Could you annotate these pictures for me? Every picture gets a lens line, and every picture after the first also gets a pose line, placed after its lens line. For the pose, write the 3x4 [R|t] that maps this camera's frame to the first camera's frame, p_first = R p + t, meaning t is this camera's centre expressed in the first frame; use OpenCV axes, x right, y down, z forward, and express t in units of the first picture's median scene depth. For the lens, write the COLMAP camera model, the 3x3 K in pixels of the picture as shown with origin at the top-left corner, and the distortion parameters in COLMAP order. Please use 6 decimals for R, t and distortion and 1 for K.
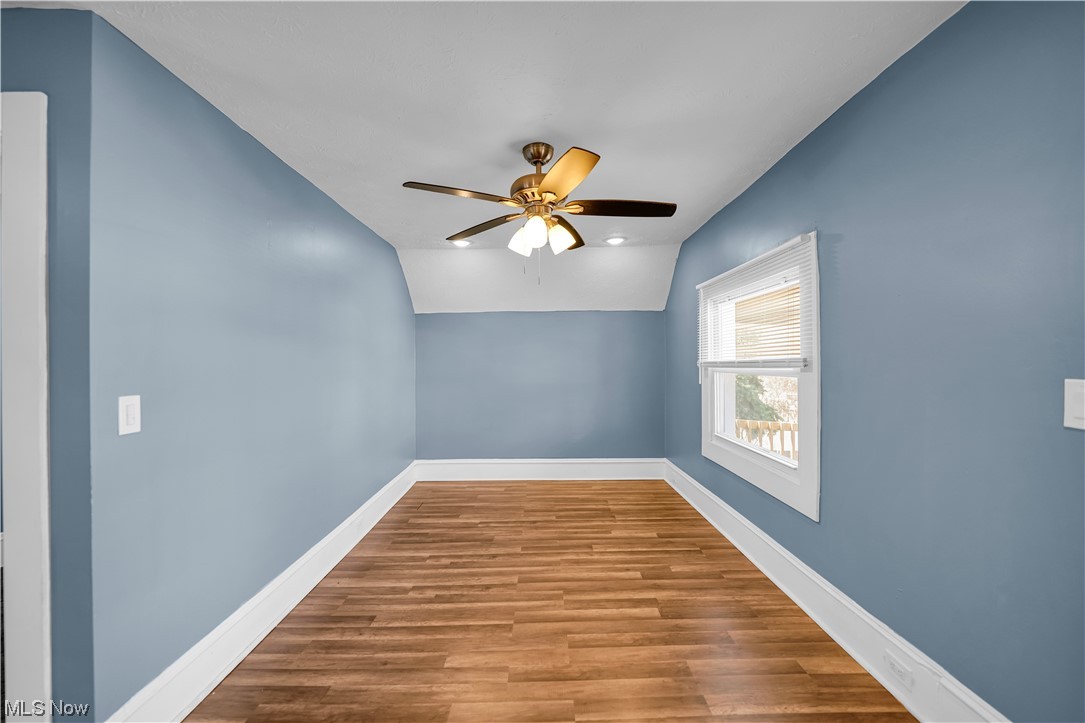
lens RADIAL K [[450.4, 0, 542.7], [0, 450.4, 363.2], [0, 0, 1]] dist [-0.027176, 0.000726]
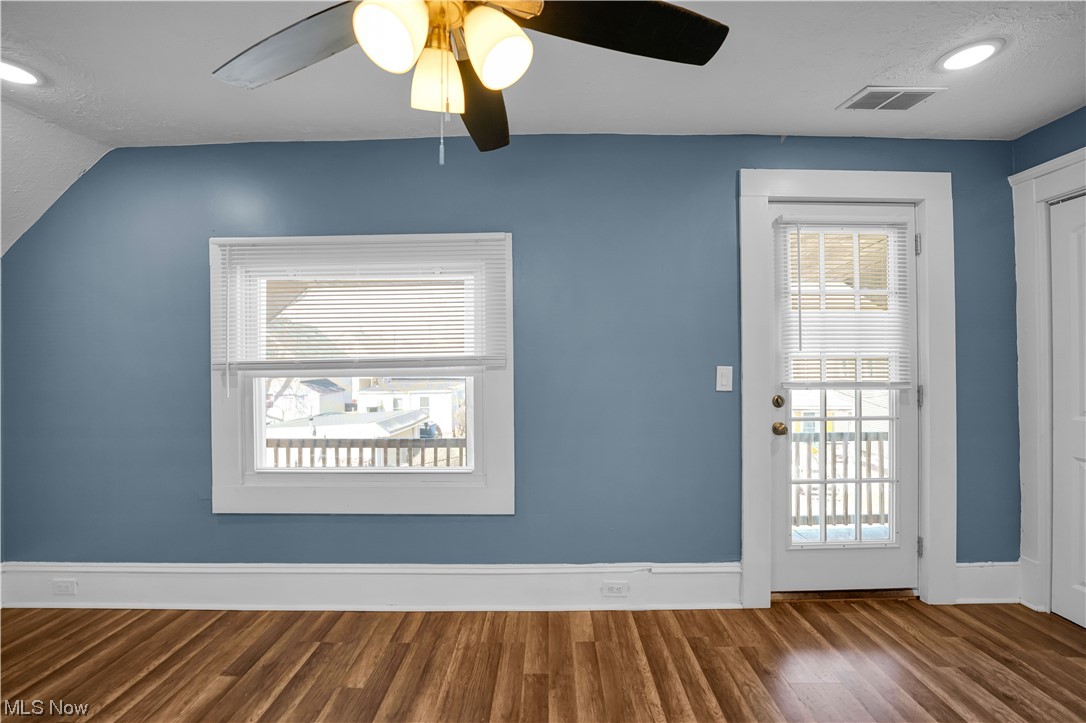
lens RADIAL K [[450.8, 0, 546.2], [0, 450.8, 360.7], [0, 0, 1]] dist [-0.027176, 0.000726]
pose [[0.005272, 0.010948, 0.999926, -0.354056], [0.012230, 0.999865, -0.011012, 0.010422], [-0.999911, 0.012287, 0.005138, 0.751990]]
